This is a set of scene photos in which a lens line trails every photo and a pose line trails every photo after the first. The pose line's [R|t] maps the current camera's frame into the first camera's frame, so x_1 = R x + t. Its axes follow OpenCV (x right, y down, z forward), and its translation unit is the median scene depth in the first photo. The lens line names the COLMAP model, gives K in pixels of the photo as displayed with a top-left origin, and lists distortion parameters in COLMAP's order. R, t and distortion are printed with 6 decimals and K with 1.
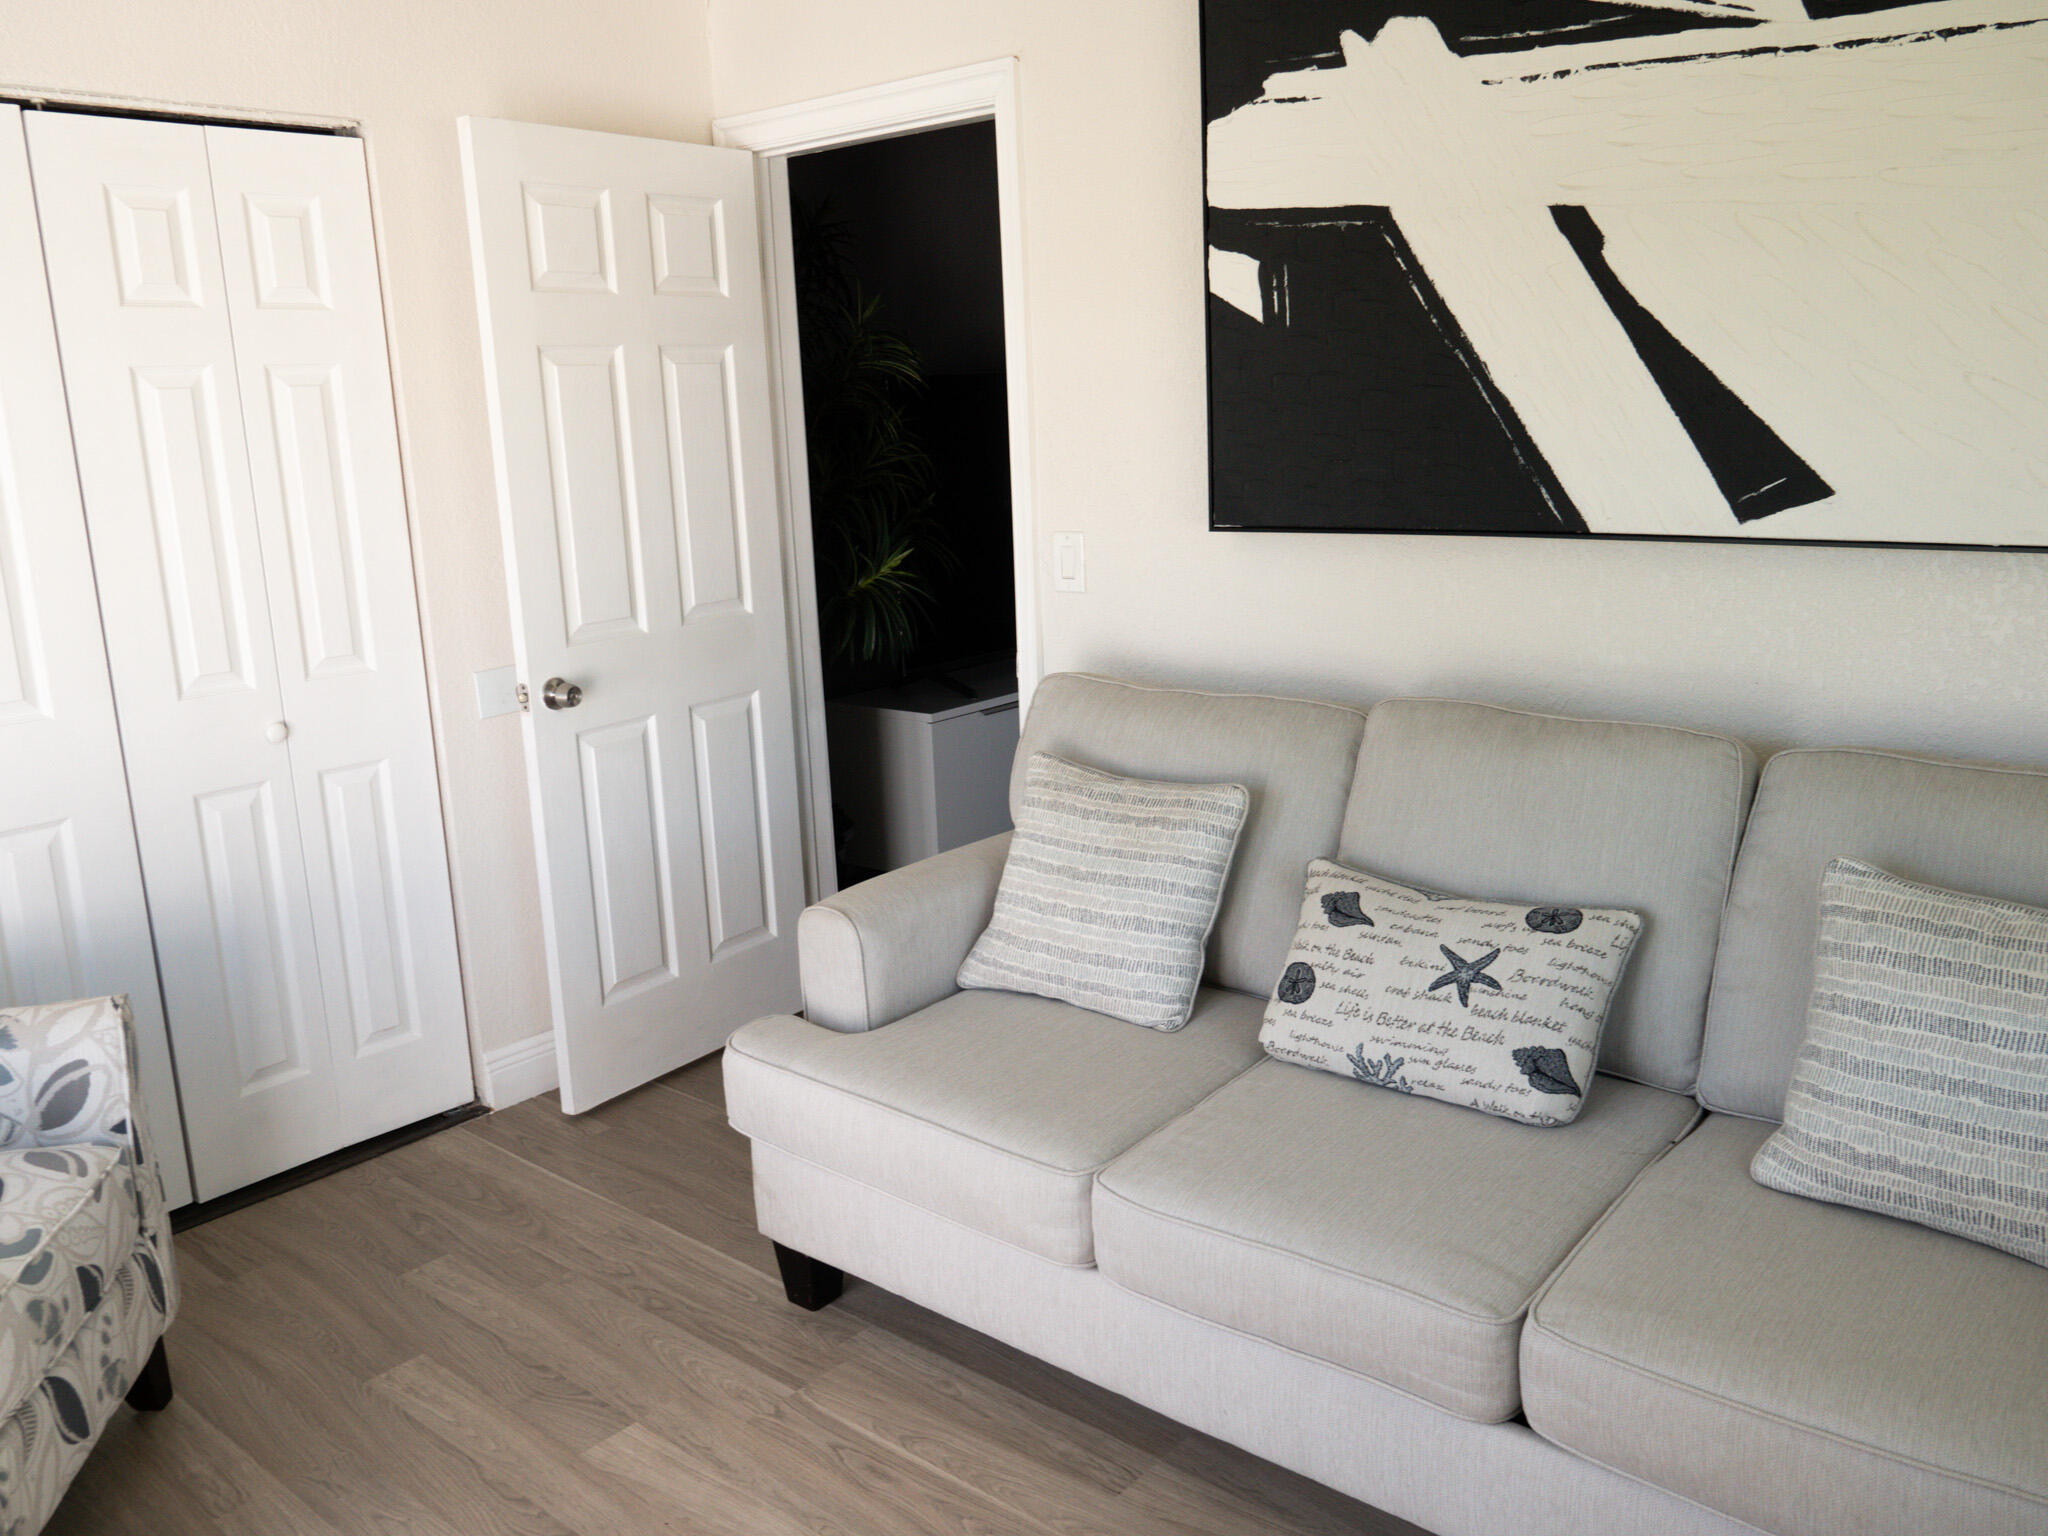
lens RADIAL K [[1661.7, 0, 1024.0], [0, 1661.7, 768.0], [0, 0, 1]] dist [-0.004138, -0.004294]
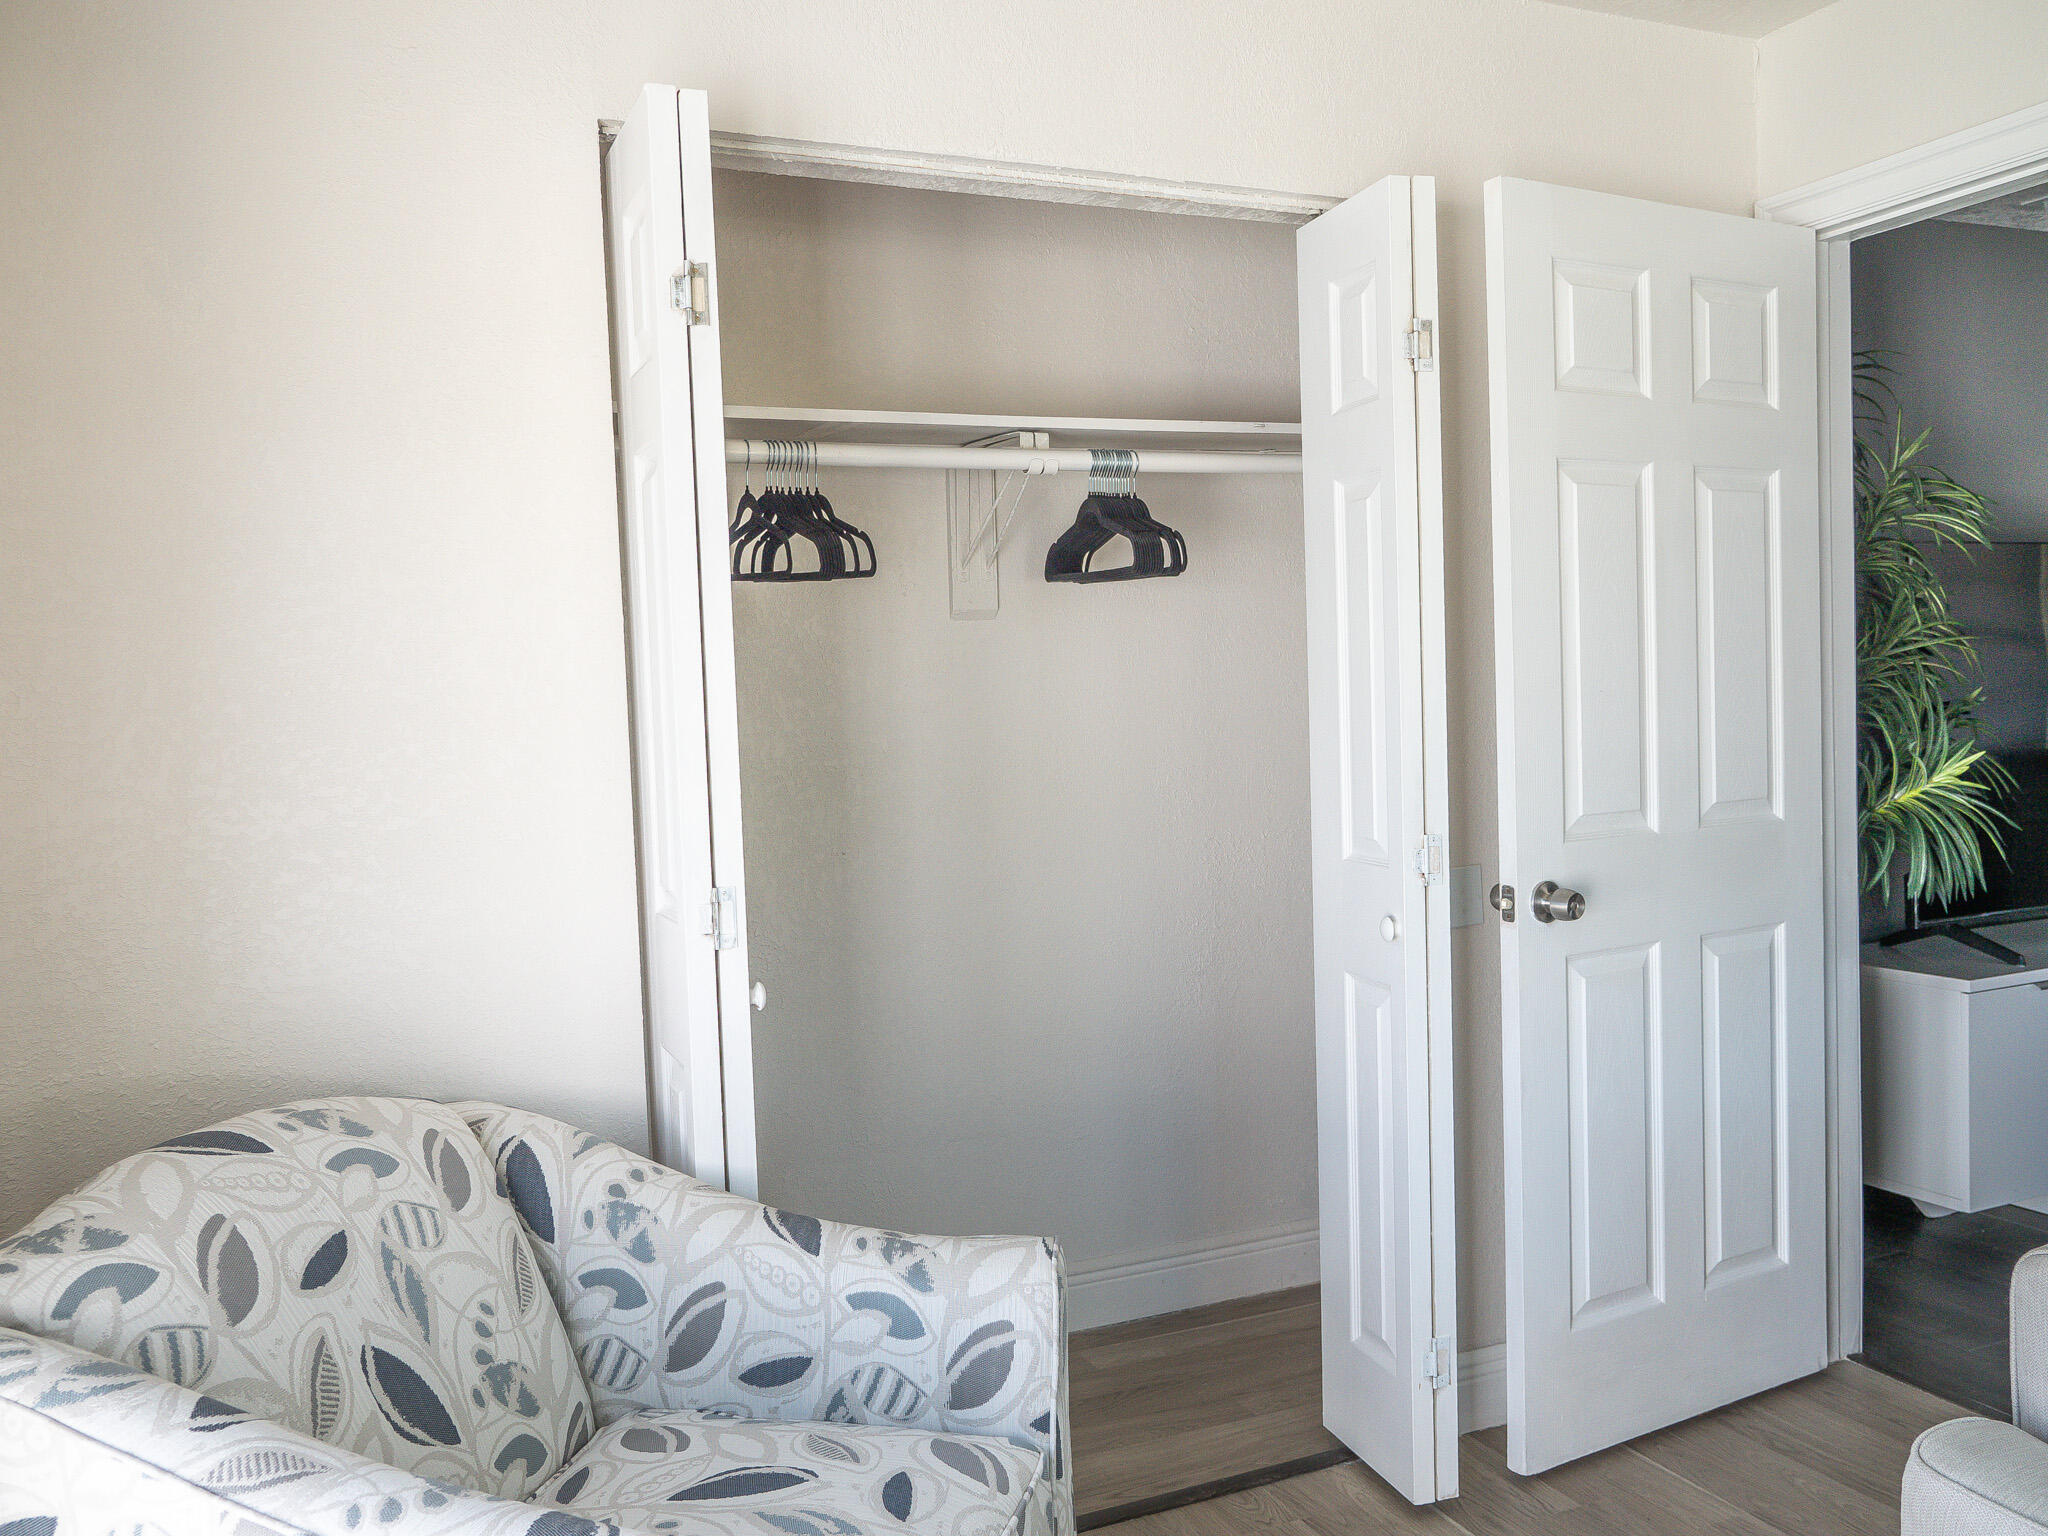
lens RADIAL K [[1661.7, 0, 1024.0], [0, 1661.7, 768.0], [0, 0, 1]] dist [-0.004138, -0.004294]
pose [[0.902778, 0.021425, -0.429573, -0.237967], [-0.090923, 0.985694, -0.141919, 0.034250], [0.420387, 0.167179, 0.891810, 0.284489]]
